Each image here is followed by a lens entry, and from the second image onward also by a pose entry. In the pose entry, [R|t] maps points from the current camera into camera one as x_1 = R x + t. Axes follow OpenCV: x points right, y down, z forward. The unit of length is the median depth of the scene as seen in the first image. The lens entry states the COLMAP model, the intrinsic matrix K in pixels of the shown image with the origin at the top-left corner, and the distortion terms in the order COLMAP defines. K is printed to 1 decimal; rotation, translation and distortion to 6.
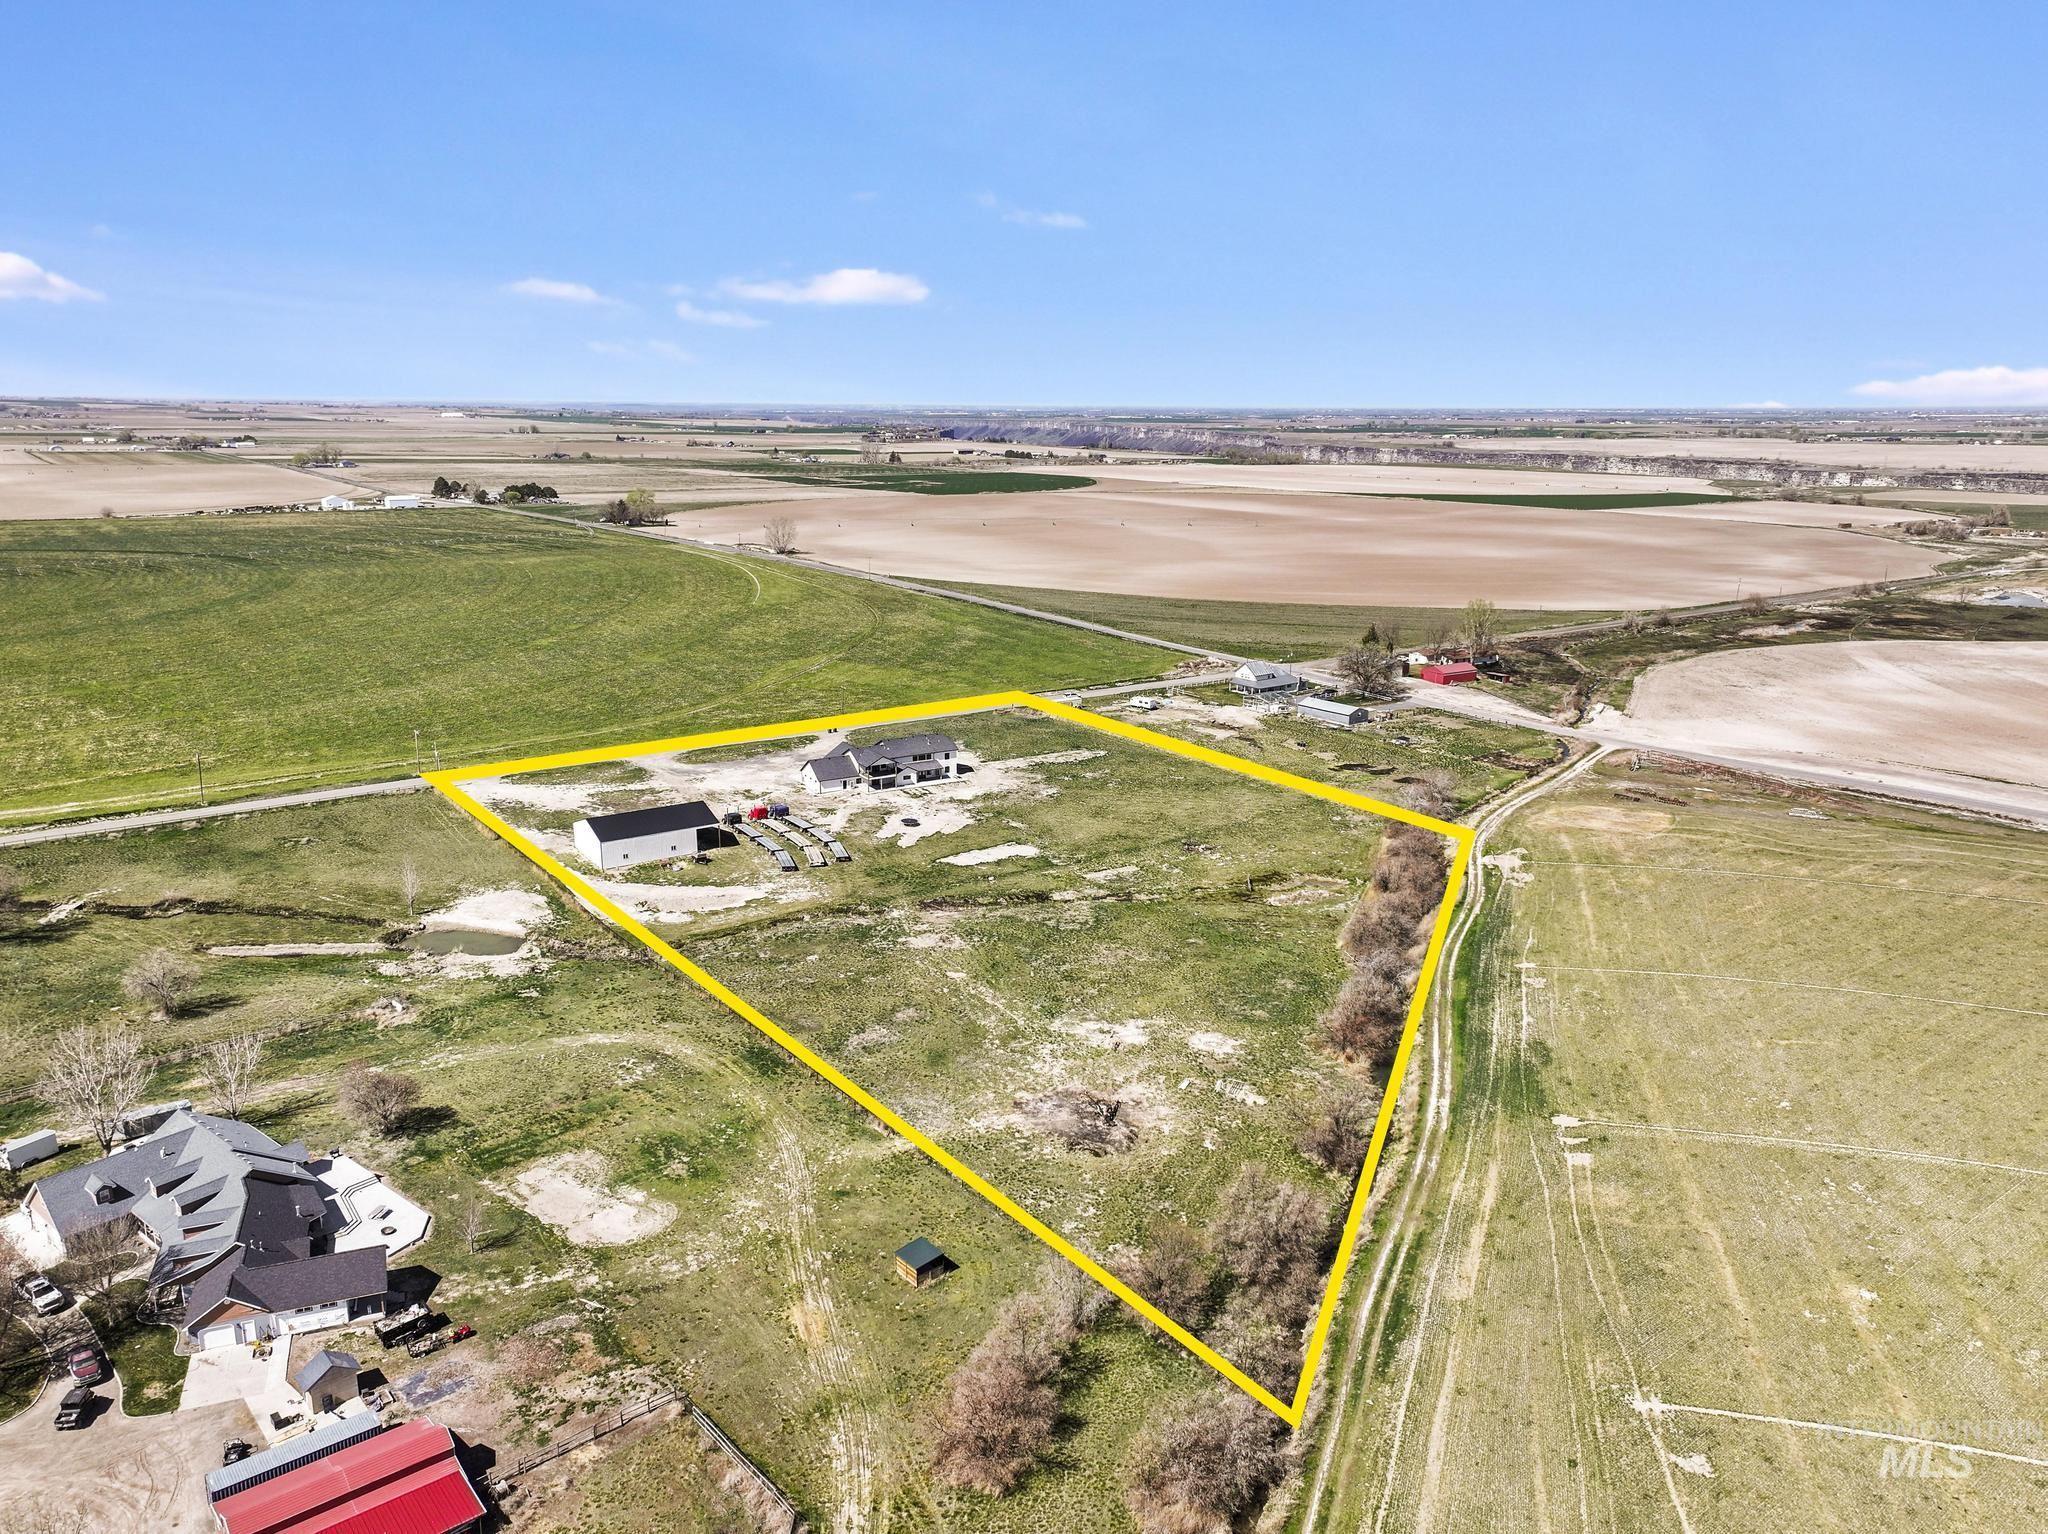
lens RADIAL K [[1471.9, 0, 1026.8], [0, 1471.9, 736.9], [0, 0, 1]] dist [0.003831, 0.003657]
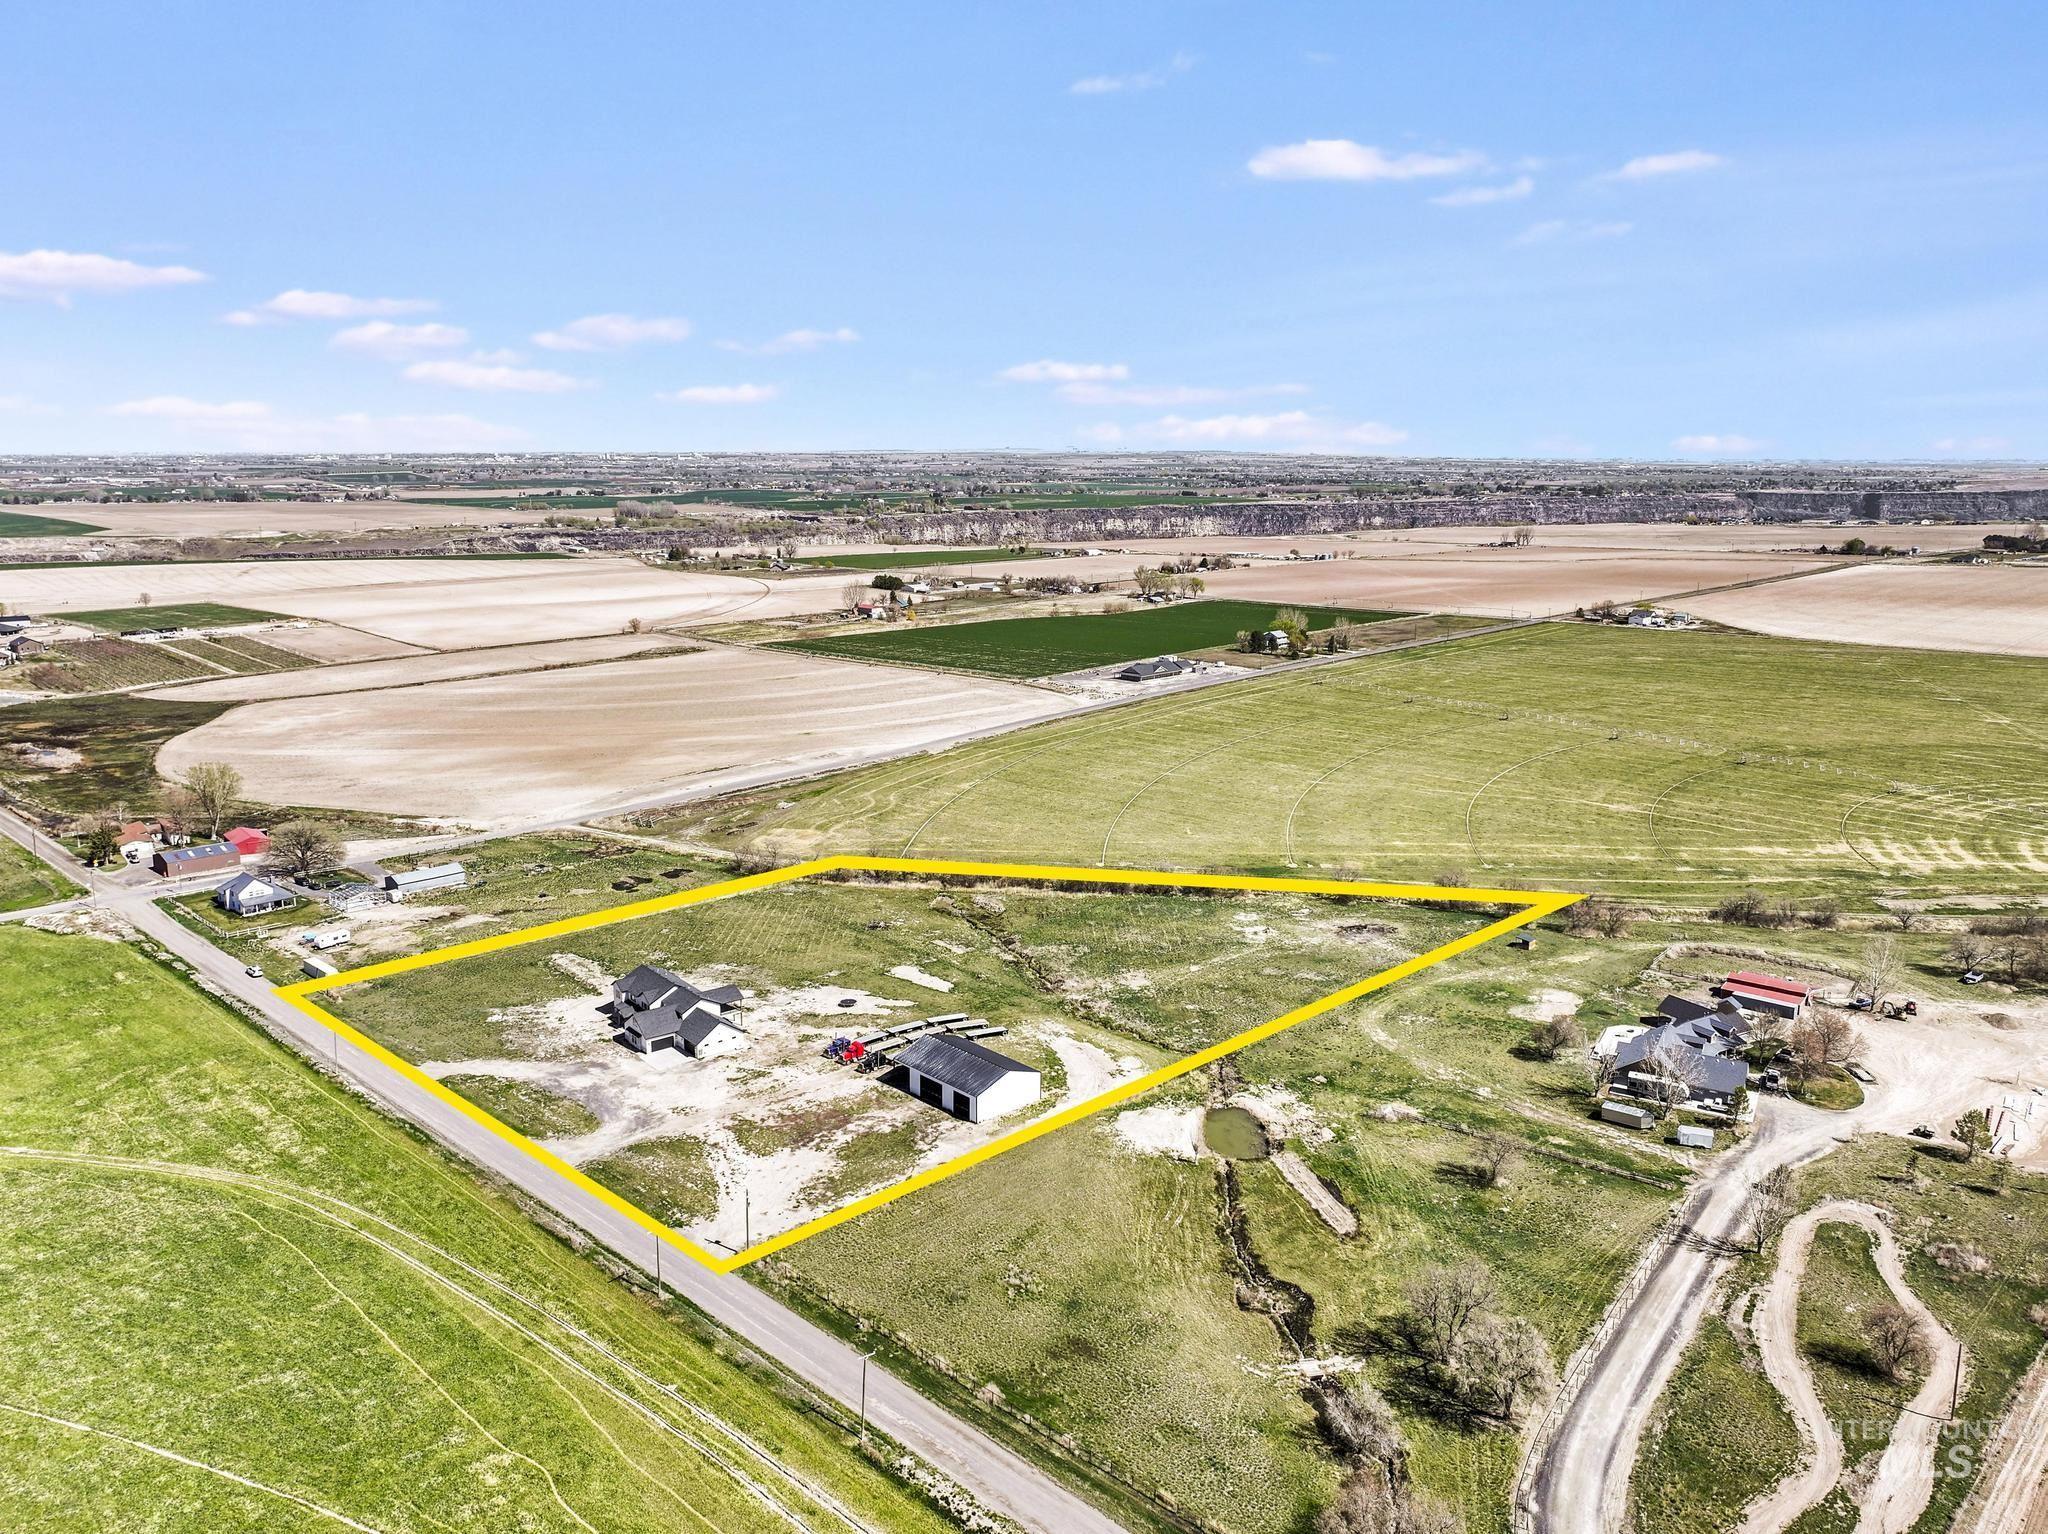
lens RADIAL K [[1471.9, 0, 1026.8], [0, 1471.9, 736.9], [0, 0, 1]] dist [0.003831, 0.003657]
pose [[-0.145994, -0.190510, 0.970769, -1.317559], [0.219938, 0.950474, 0.219604, -0.394828], [-0.964527, 0.245569, -0.096863, 1.149657]]
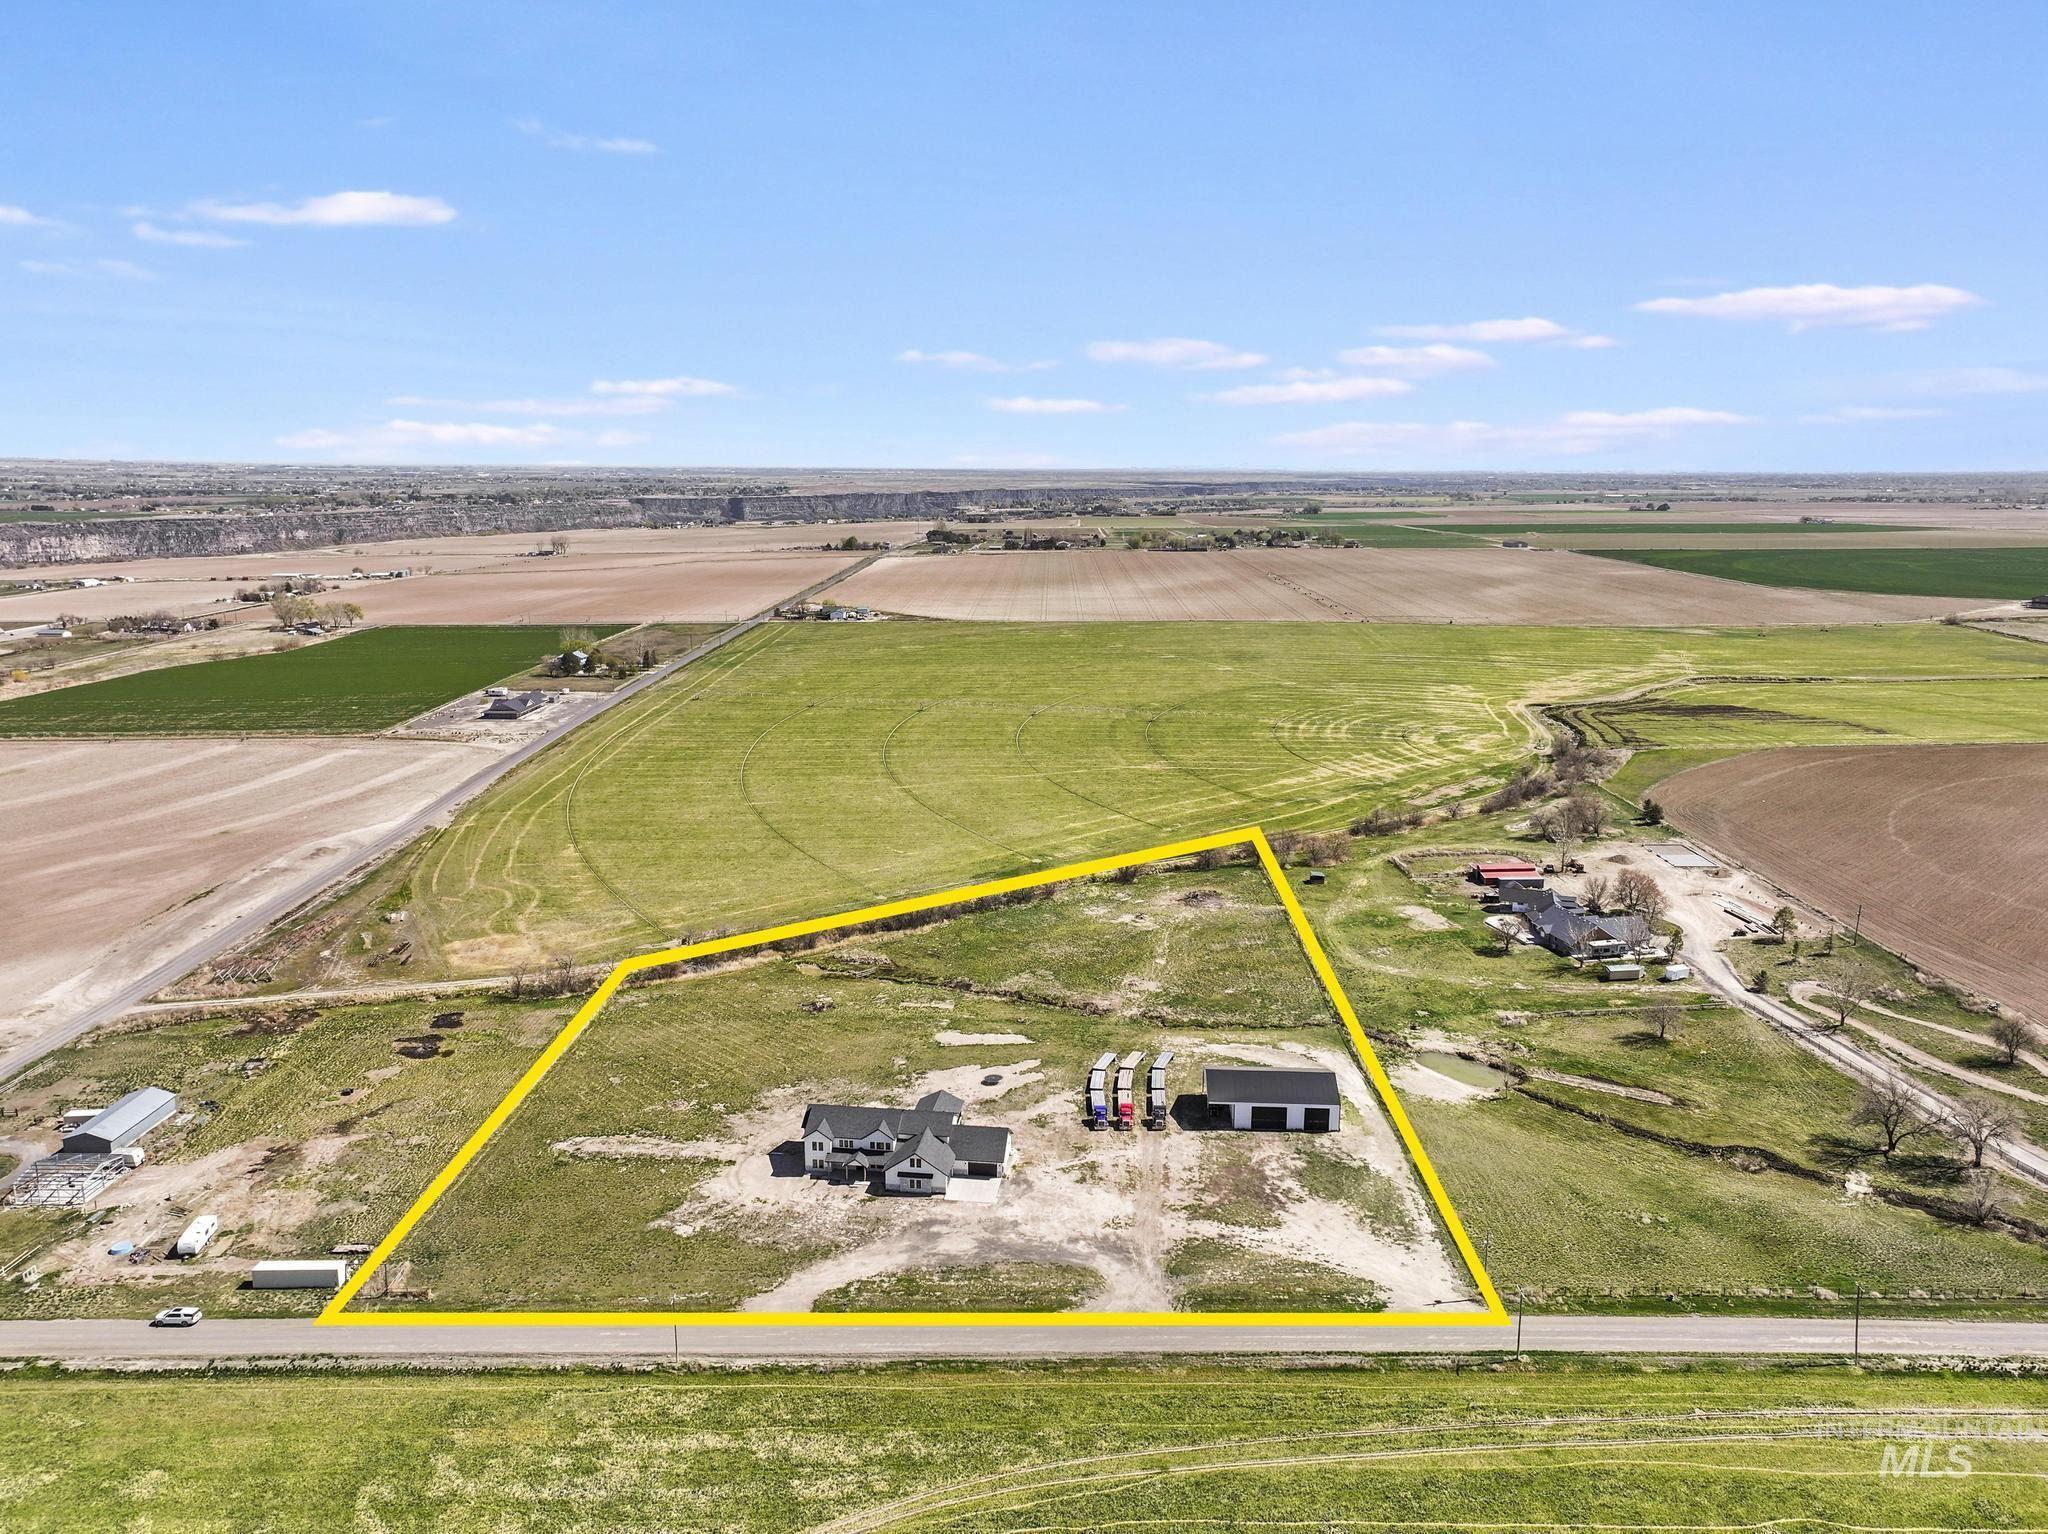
lens RADIAL K [[1436.0, 0, 1027.7], [0, 1436.0, 775.1], [0, 0, 1]] dist [0.006414, 0.002692]
pose [[-0.784523, -0.136794, 0.604823, -0.767800], [0.133361, 0.915321, 0.380004, -0.571505], [-0.605589, 0.378781, -0.699847, 1.913695]]
